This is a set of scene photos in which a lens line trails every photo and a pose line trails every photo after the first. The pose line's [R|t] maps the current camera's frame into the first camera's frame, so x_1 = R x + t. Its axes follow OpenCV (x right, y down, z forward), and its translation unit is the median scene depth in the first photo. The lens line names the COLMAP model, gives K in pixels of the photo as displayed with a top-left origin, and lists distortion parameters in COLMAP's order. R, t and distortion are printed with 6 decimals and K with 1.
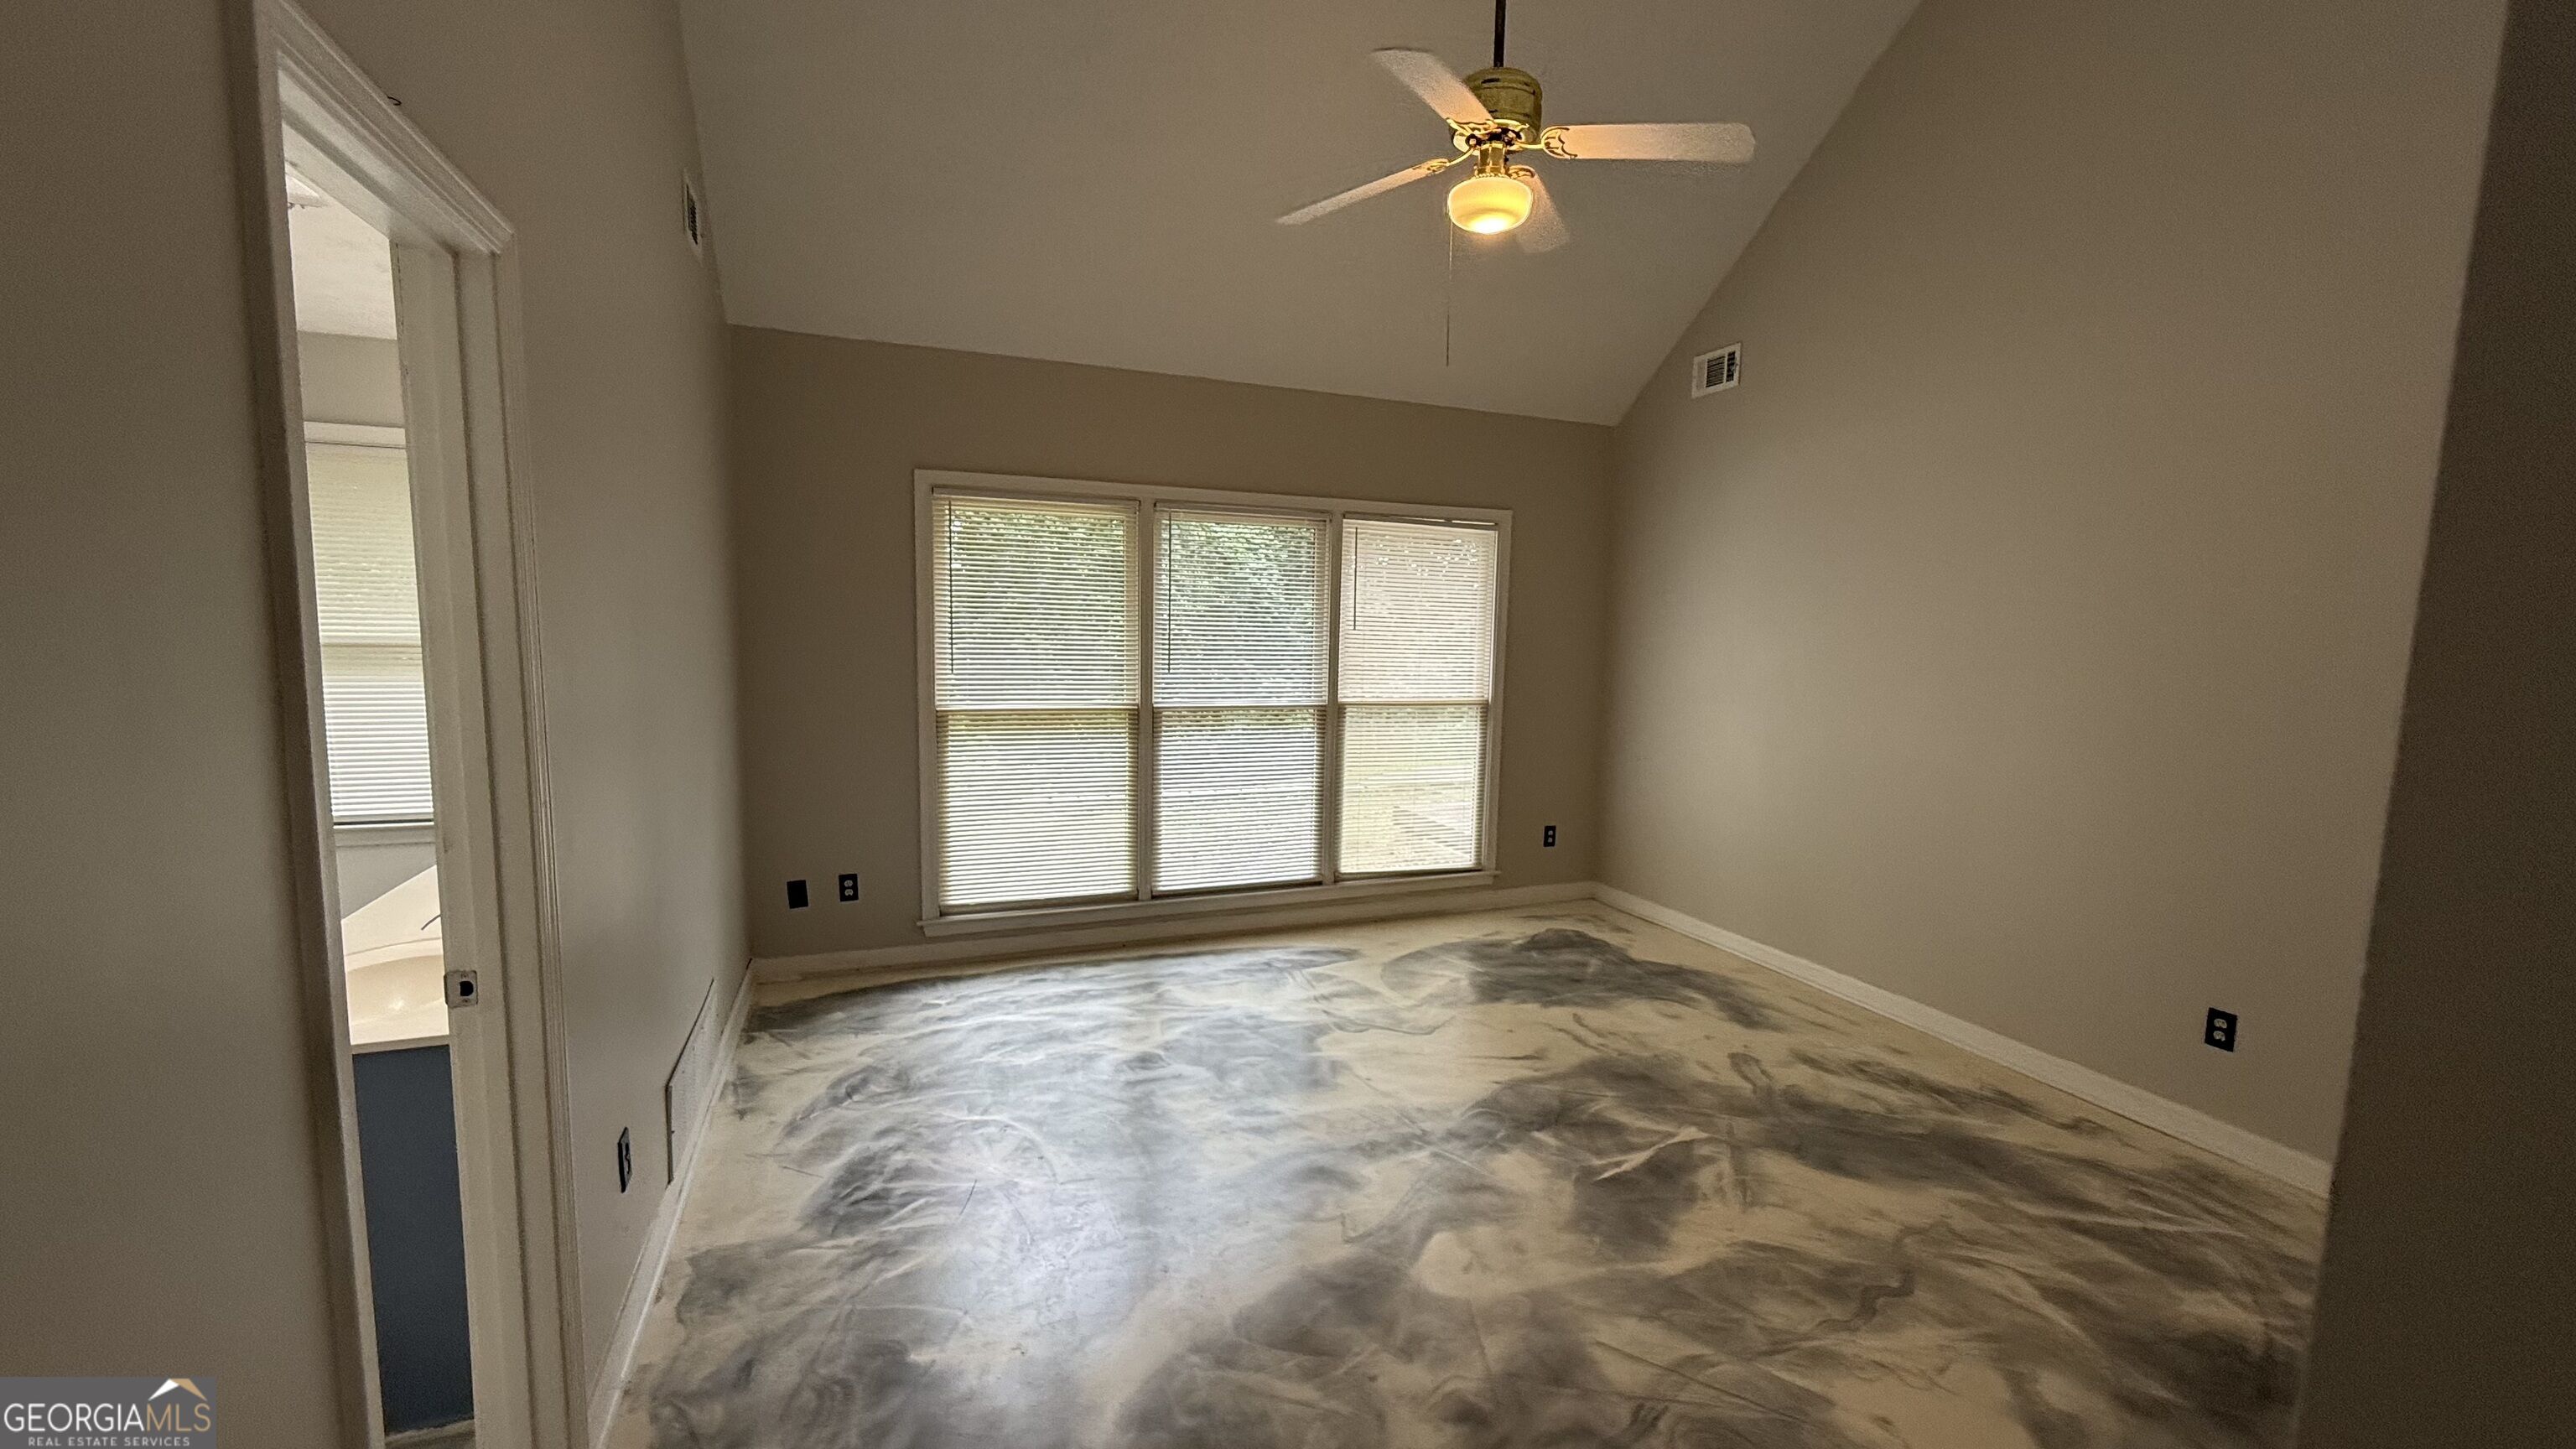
lens RADIAL K [[1024.4, 0, 1315.0], [0, 1024.4, 726.6], [0, 0, 1]] dist [0.000728, -0.000319]
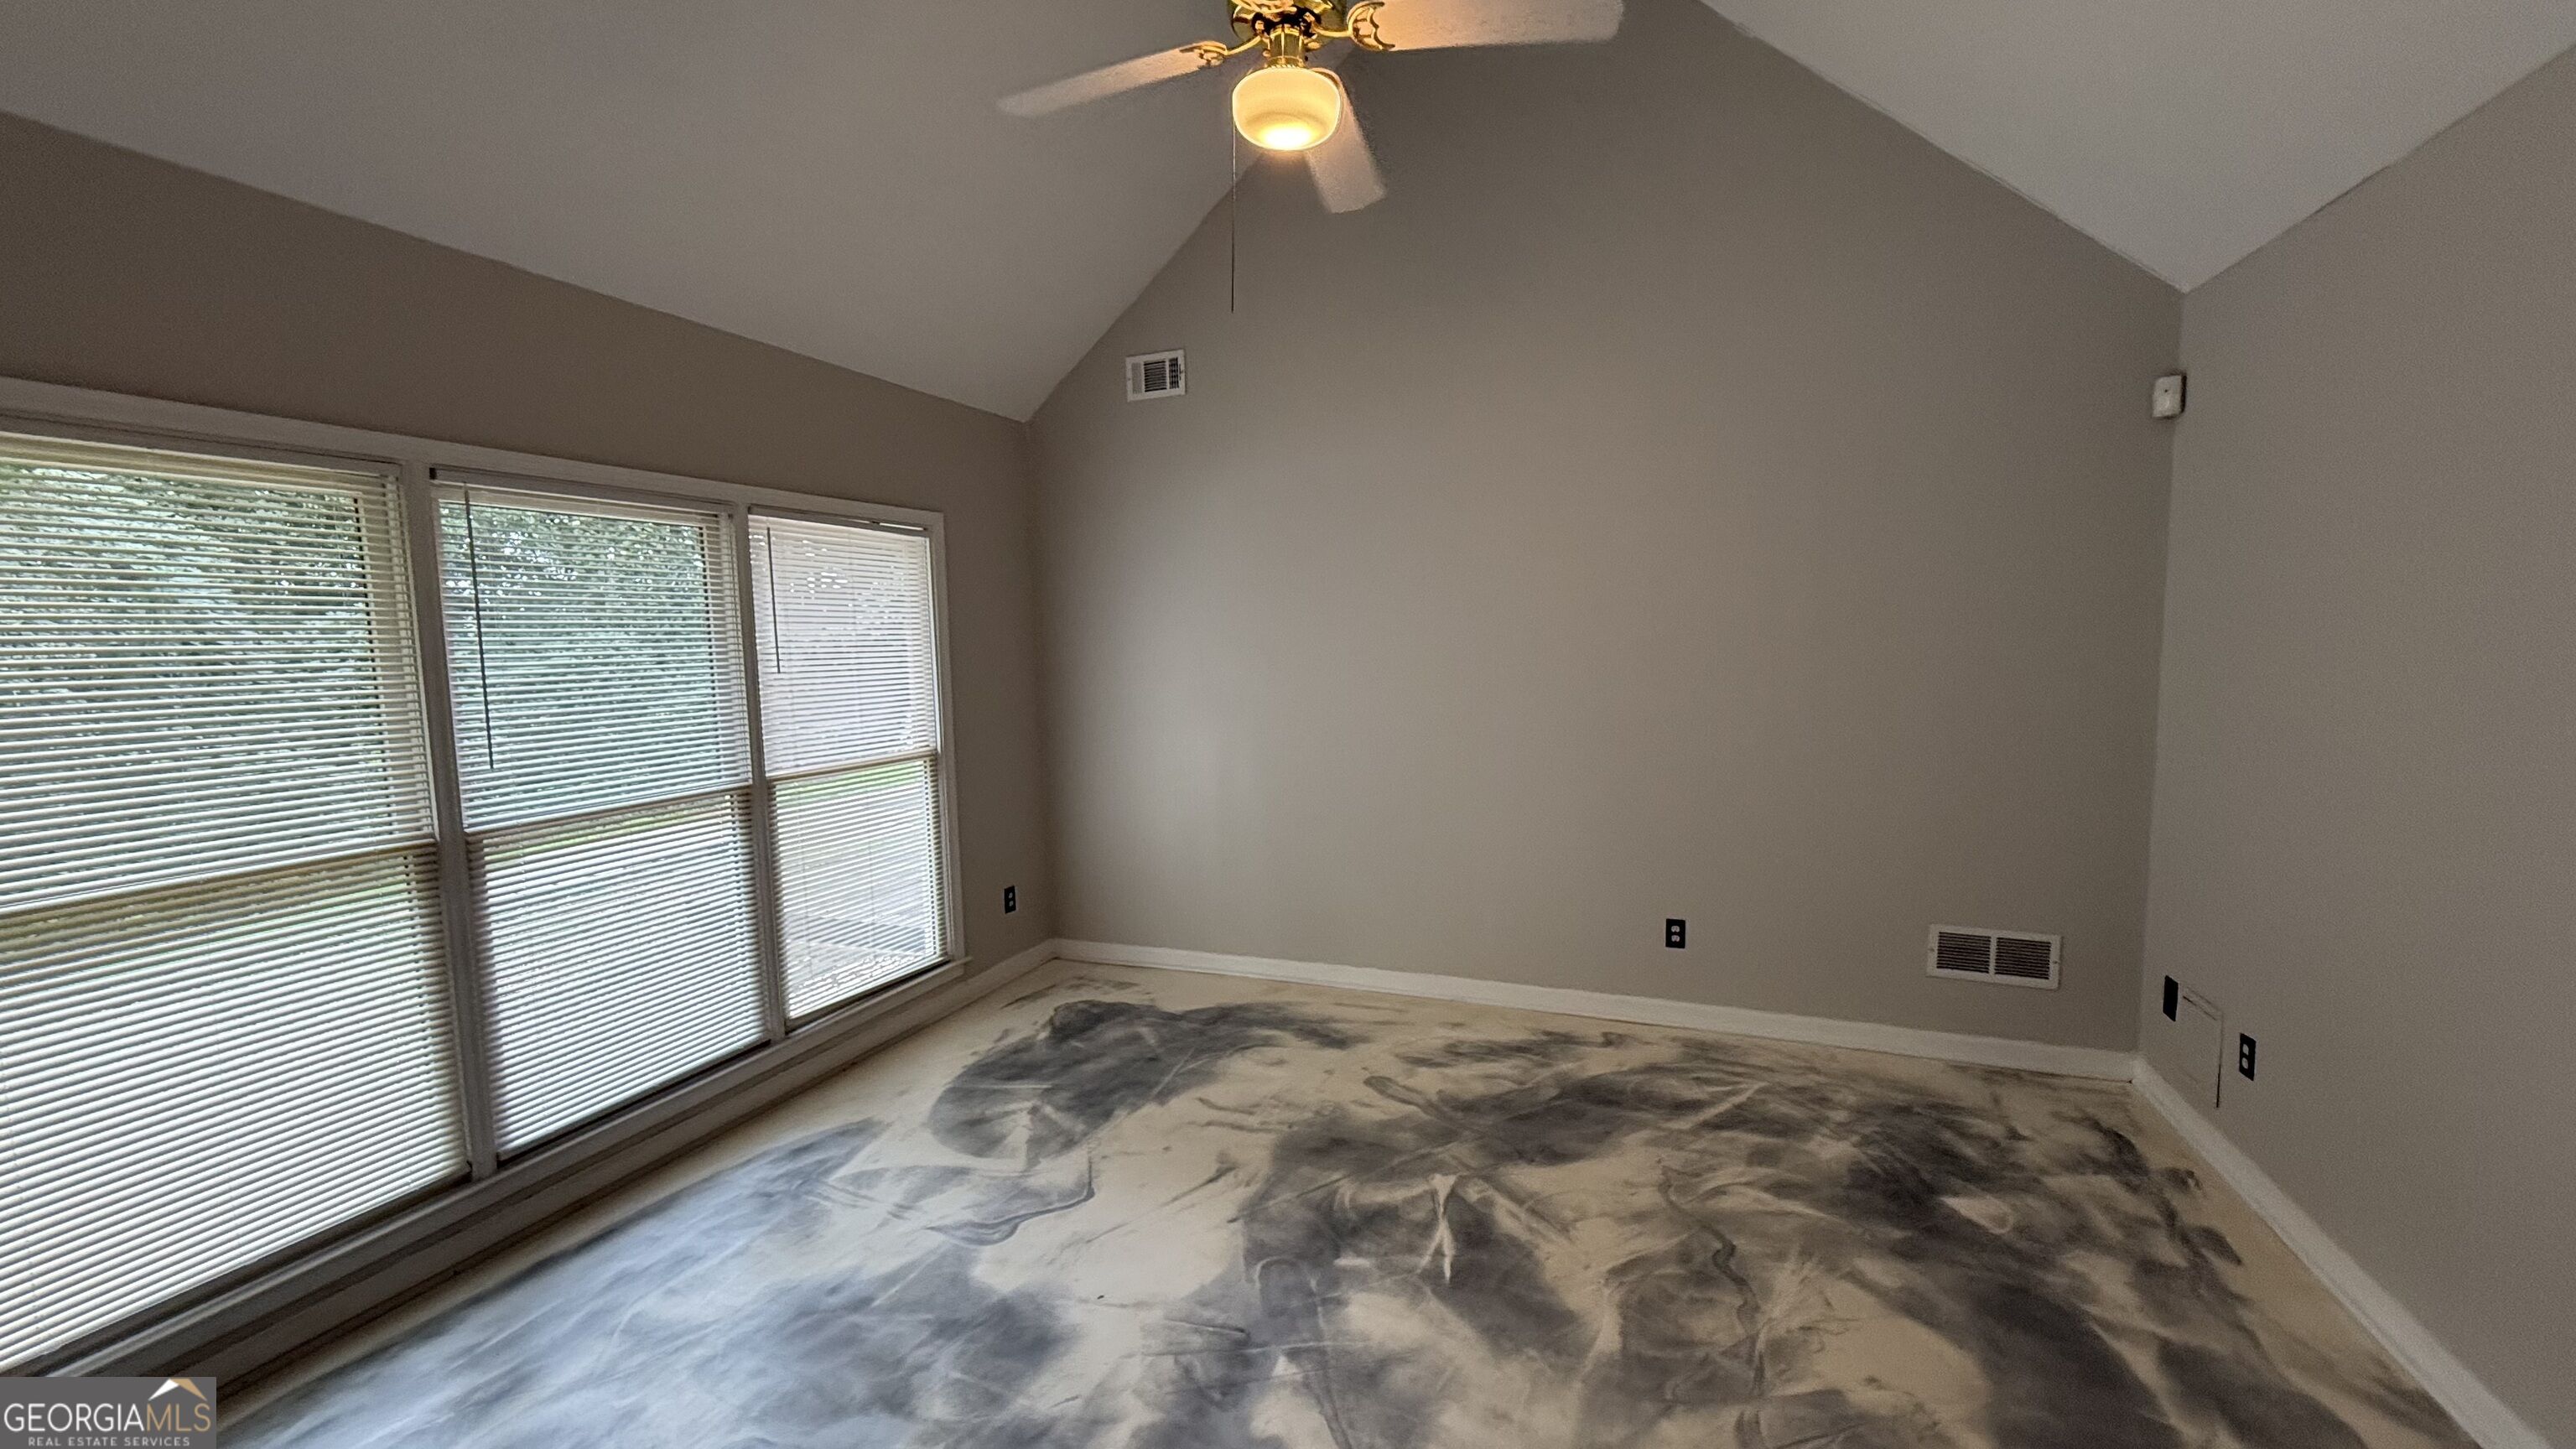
lens RADIAL K [[1024.4, 0, 1346.2], [0, 1024.4, 725.0], [0, 0, 1]] dist [0.000728, -0.000319]
pose [[0.690319, -0.102623, 0.716190, -0.238801], [0.114423, 0.992917, 0.031986, -0.044218], [-0.714400, 0.059868, 0.697172, 0.281403]]
